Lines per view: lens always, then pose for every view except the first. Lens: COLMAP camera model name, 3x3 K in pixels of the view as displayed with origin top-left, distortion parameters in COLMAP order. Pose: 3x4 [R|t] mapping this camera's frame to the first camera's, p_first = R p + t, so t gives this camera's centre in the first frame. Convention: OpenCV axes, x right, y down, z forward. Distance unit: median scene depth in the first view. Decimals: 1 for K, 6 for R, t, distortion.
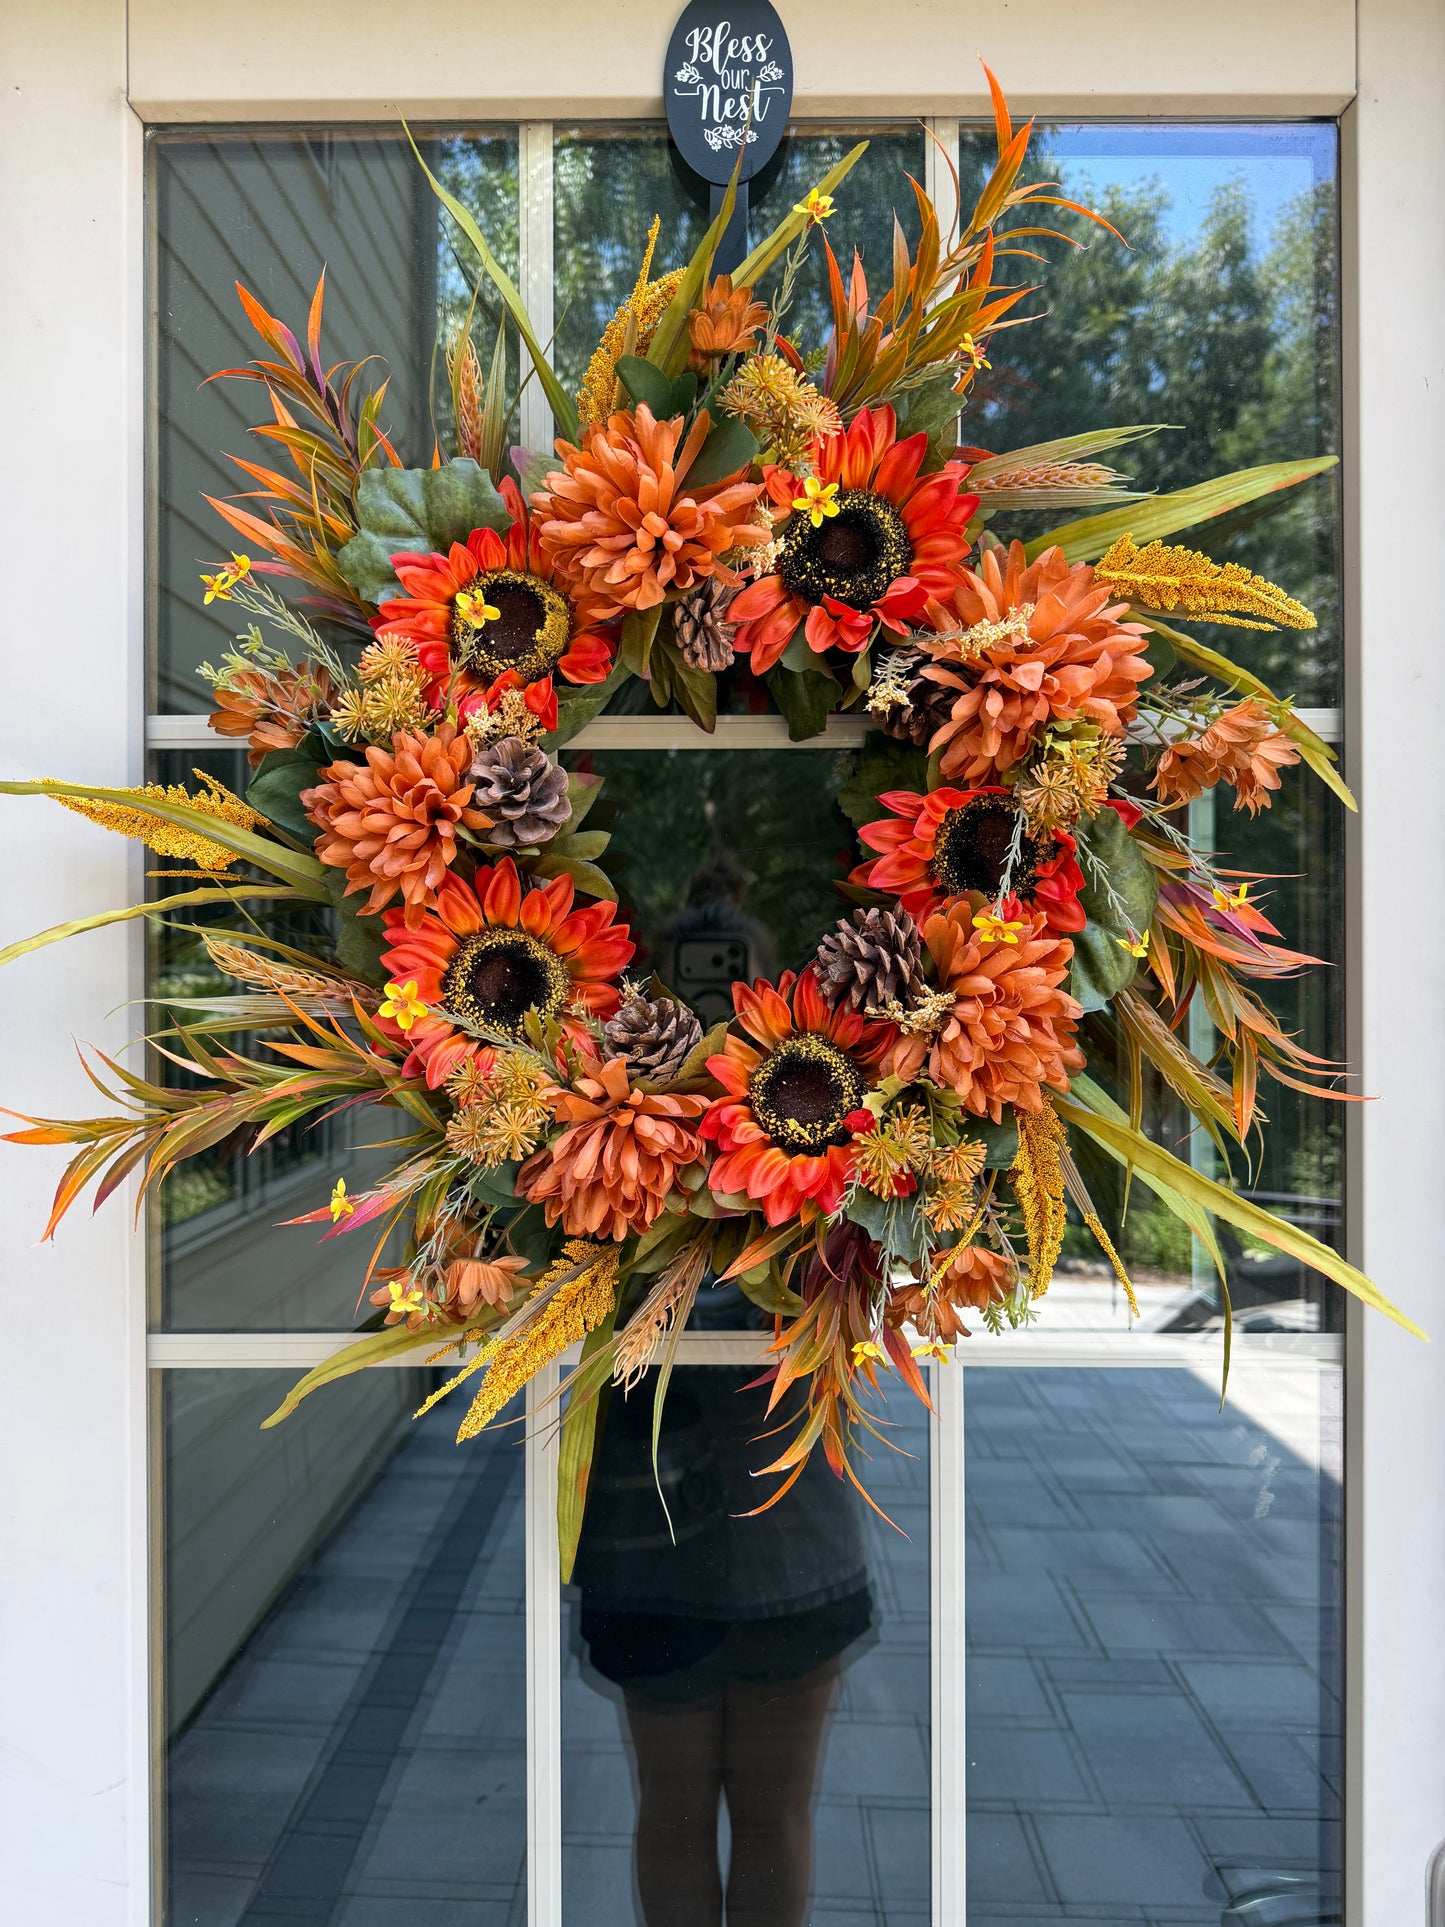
lens RADIAL K [[1374.7, 0, 716.2], [0, 1374.7, 967.1], [0, 0, 1]] dist [0.134751, -0.288315]
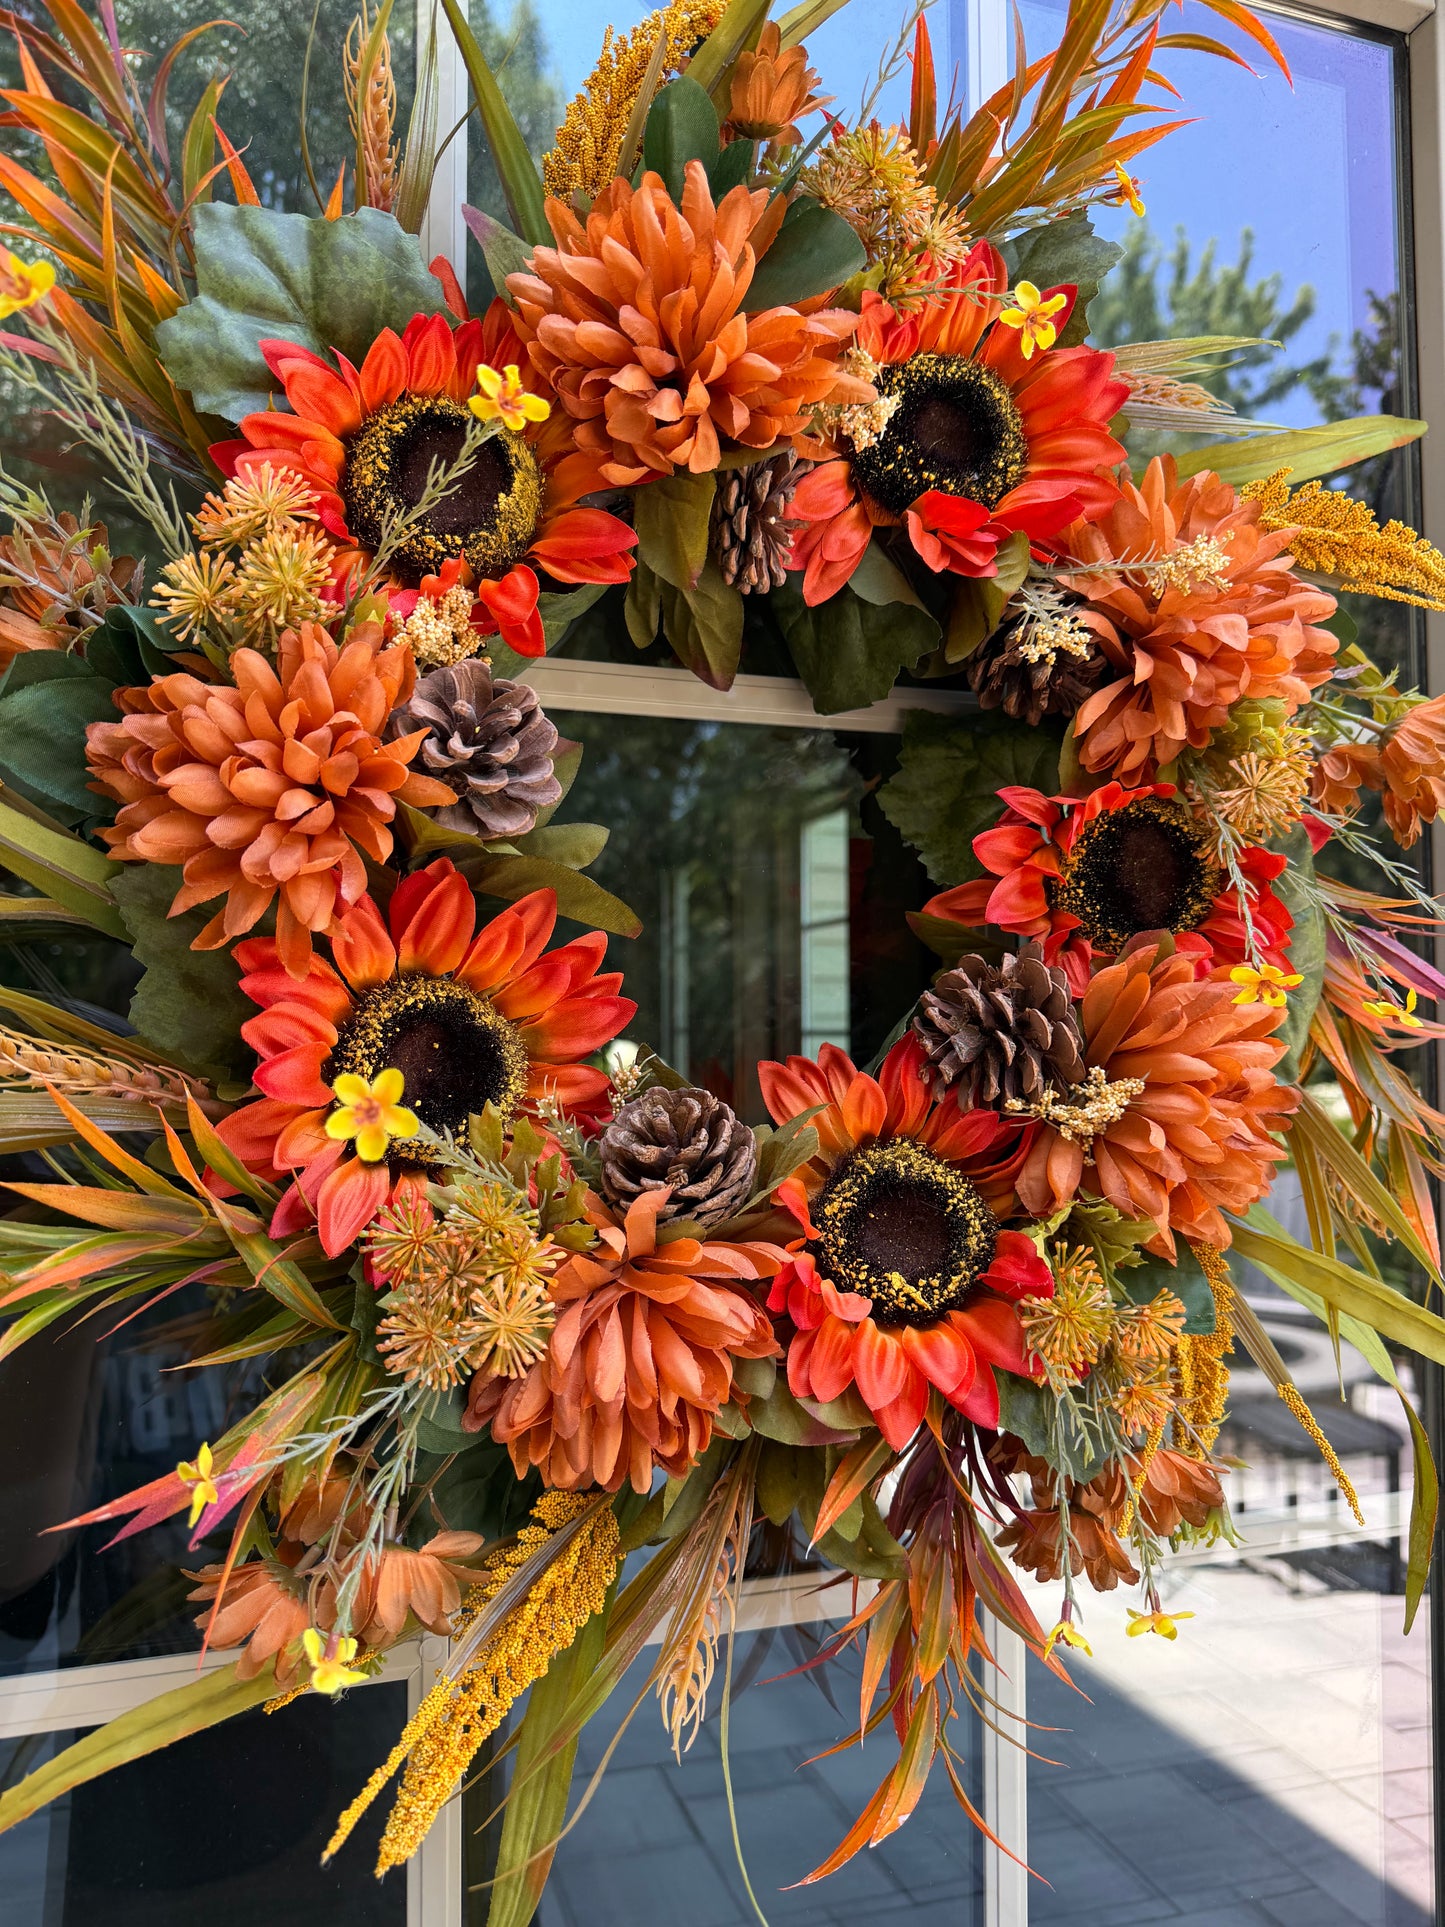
lens RADIAL K [[1374.7, 0, 716.2], [0, 1374.7, 967.1], [0, 0, 1]] dist [0.134751, -0.288315]
pose [[0.947406, 0.014582, 0.319701, -0.237232], [-0.000524, 0.999031, -0.044014, -0.005734], [-0.320033, 0.041532, 0.946496, 0.396681]]
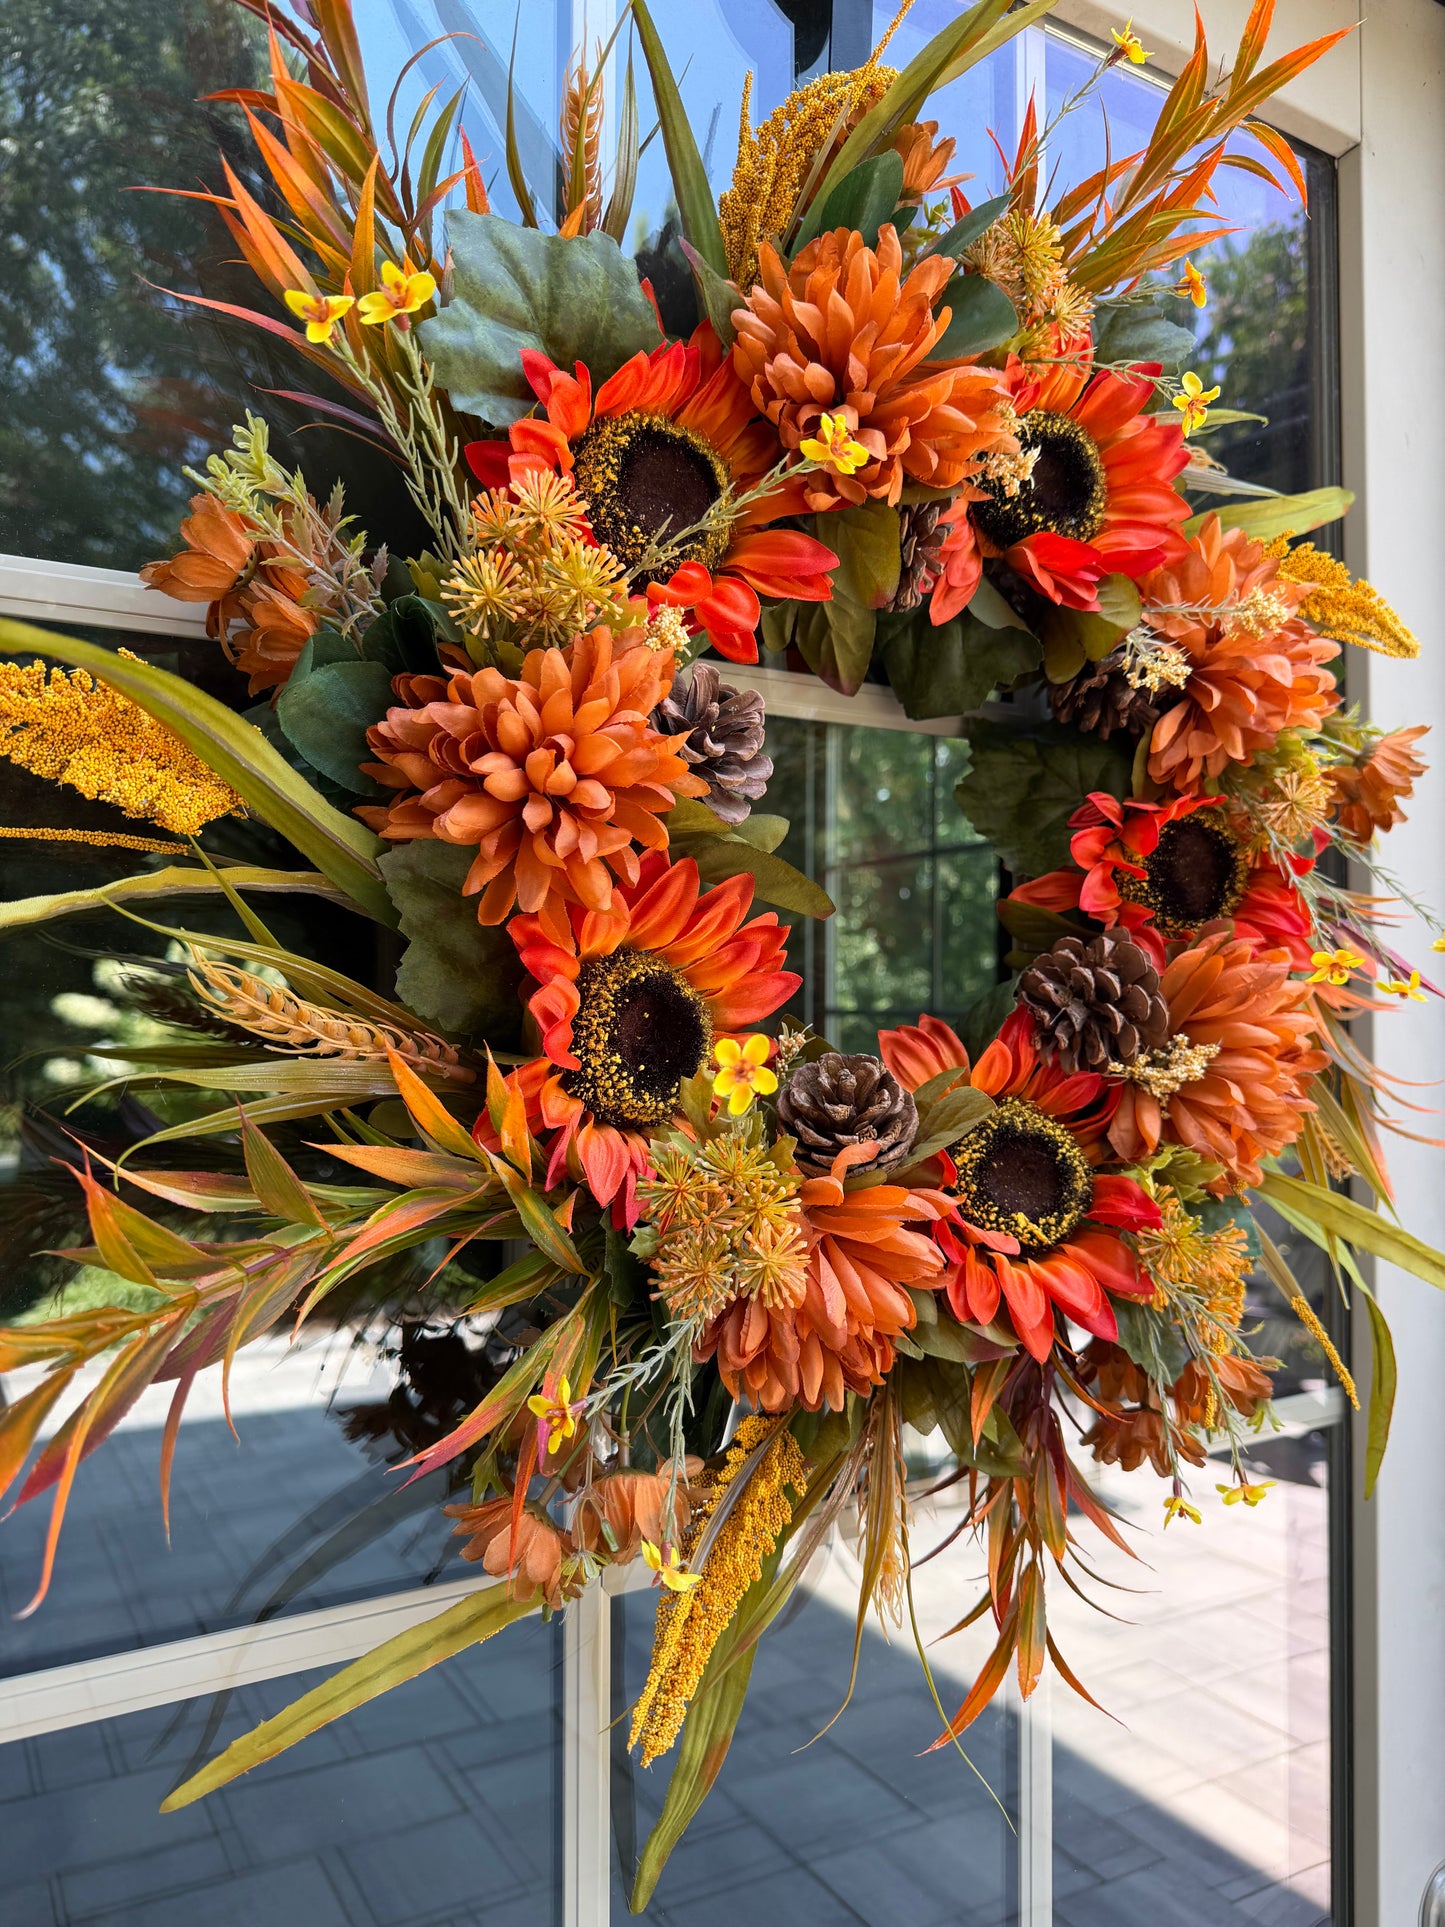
lens RADIAL K [[1361.4, 0, 730.2], [0, 1361.4, 963.2], [0, 0, 1]] dist [0.174902, -0.403984]
pose [[0.855765, 0.018507, 0.517033, -0.471921], [-0.004020, 0.999568, -0.029126, -0.003981], [-0.517348, 0.022846, 0.855470, 0.432324]]
